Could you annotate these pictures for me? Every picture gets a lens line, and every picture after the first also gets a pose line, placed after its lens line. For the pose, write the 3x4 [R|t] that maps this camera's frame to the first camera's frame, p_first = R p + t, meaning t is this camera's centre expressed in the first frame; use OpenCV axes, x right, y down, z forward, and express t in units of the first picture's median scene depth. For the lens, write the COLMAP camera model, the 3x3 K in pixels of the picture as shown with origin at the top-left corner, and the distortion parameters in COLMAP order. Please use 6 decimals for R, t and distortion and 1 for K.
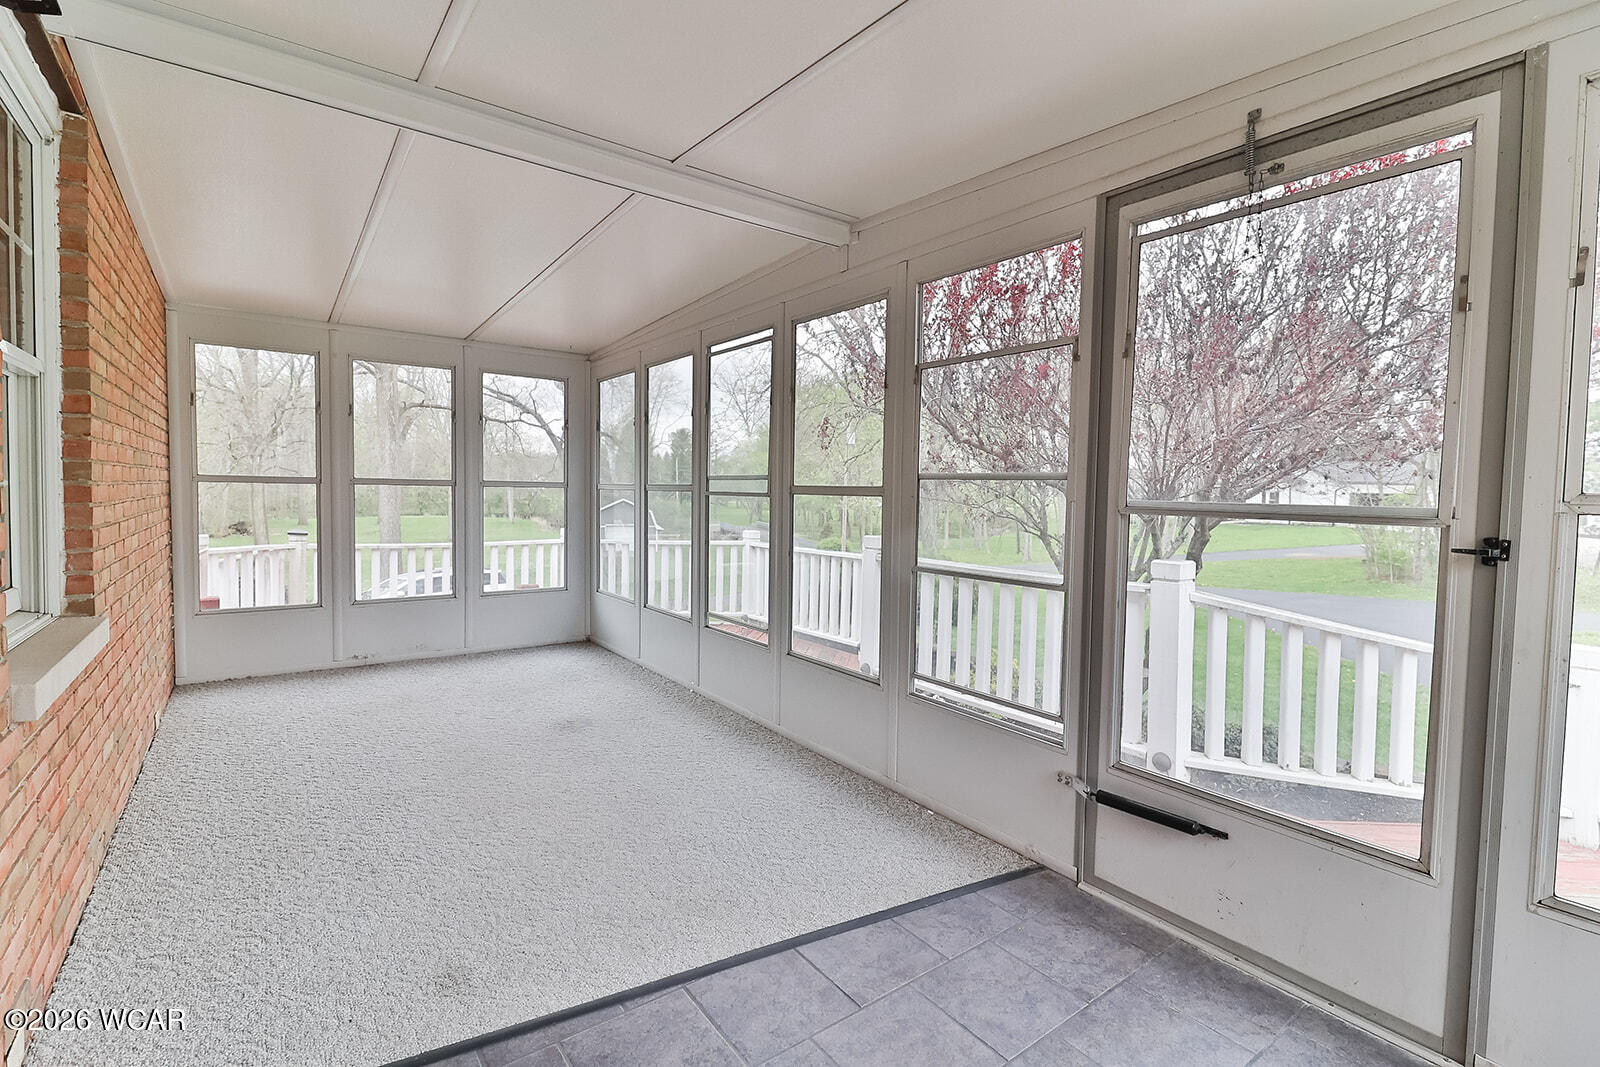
lens RADIAL K [[748.8, 0, 804.3], [0, 748.8, 526.9], [0, 0, 1]] dist [0.017474, -0.013628]
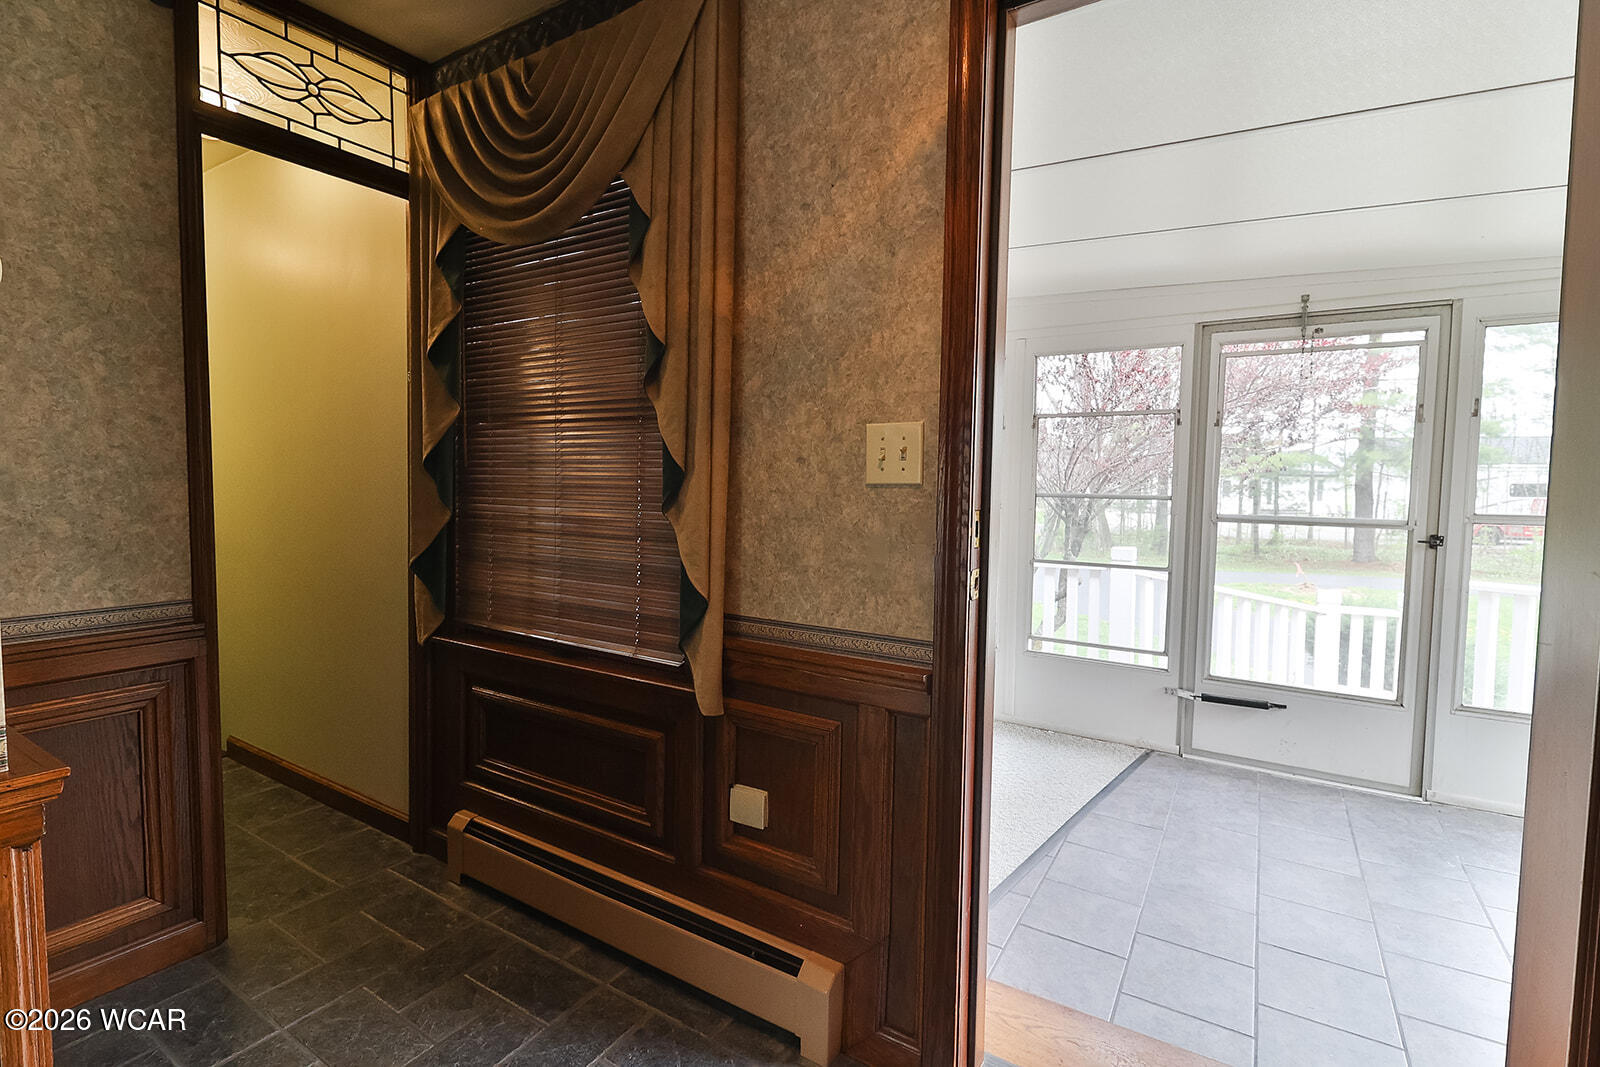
lens RADIAL K [[748.8, 0, 804.3], [0, 748.8, 526.9], [0, 0, 1]] dist [0.017474, -0.013628]
pose [[0.925732, -0.023811, 0.377430, -1.106959], [0.018103, 0.999662, 0.018665, -0.058968], [-0.377746, -0.010446, 0.925850, -0.187415]]
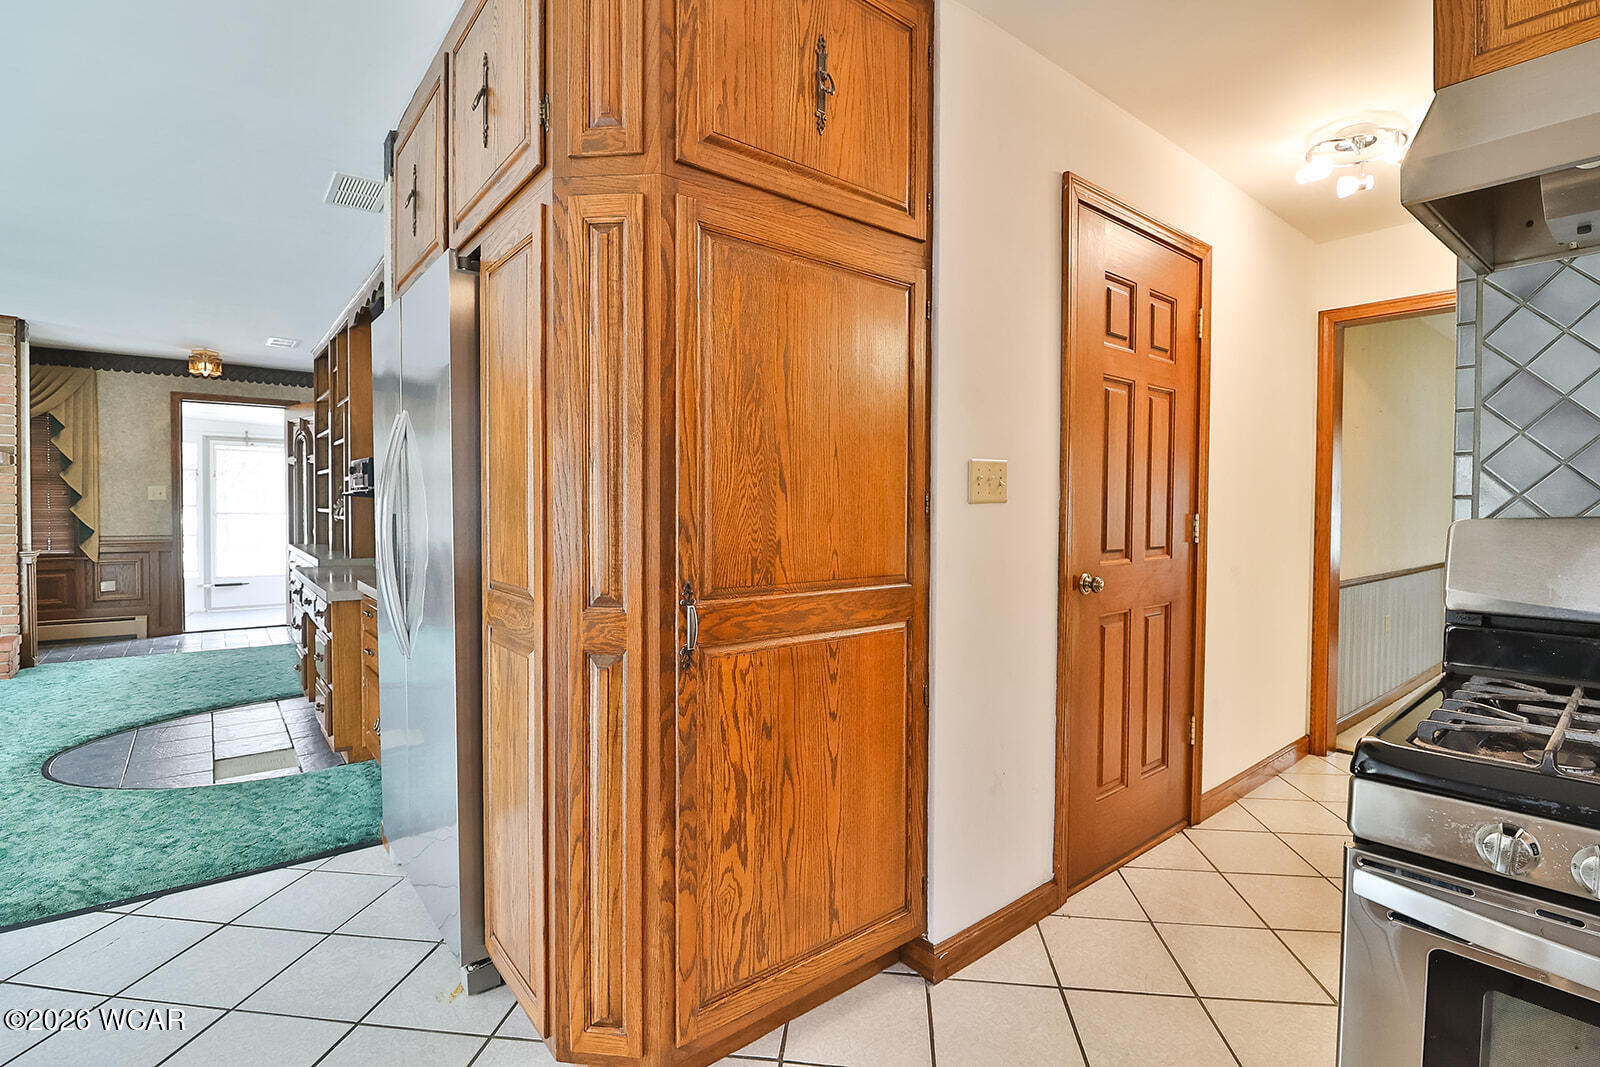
lens RADIAL K [[785.7, 0, 800.0], [0, 785.7, 533.5], [0, 0, 1]] dist [0.018703, -0.015774]
pose [[-0.014665, -0.042277, 0.998998, -4.251191], [0.038613, 0.998337, 0.042816, 0.019517], [-0.999147, 0.039202, -0.013008, -2.291393]]
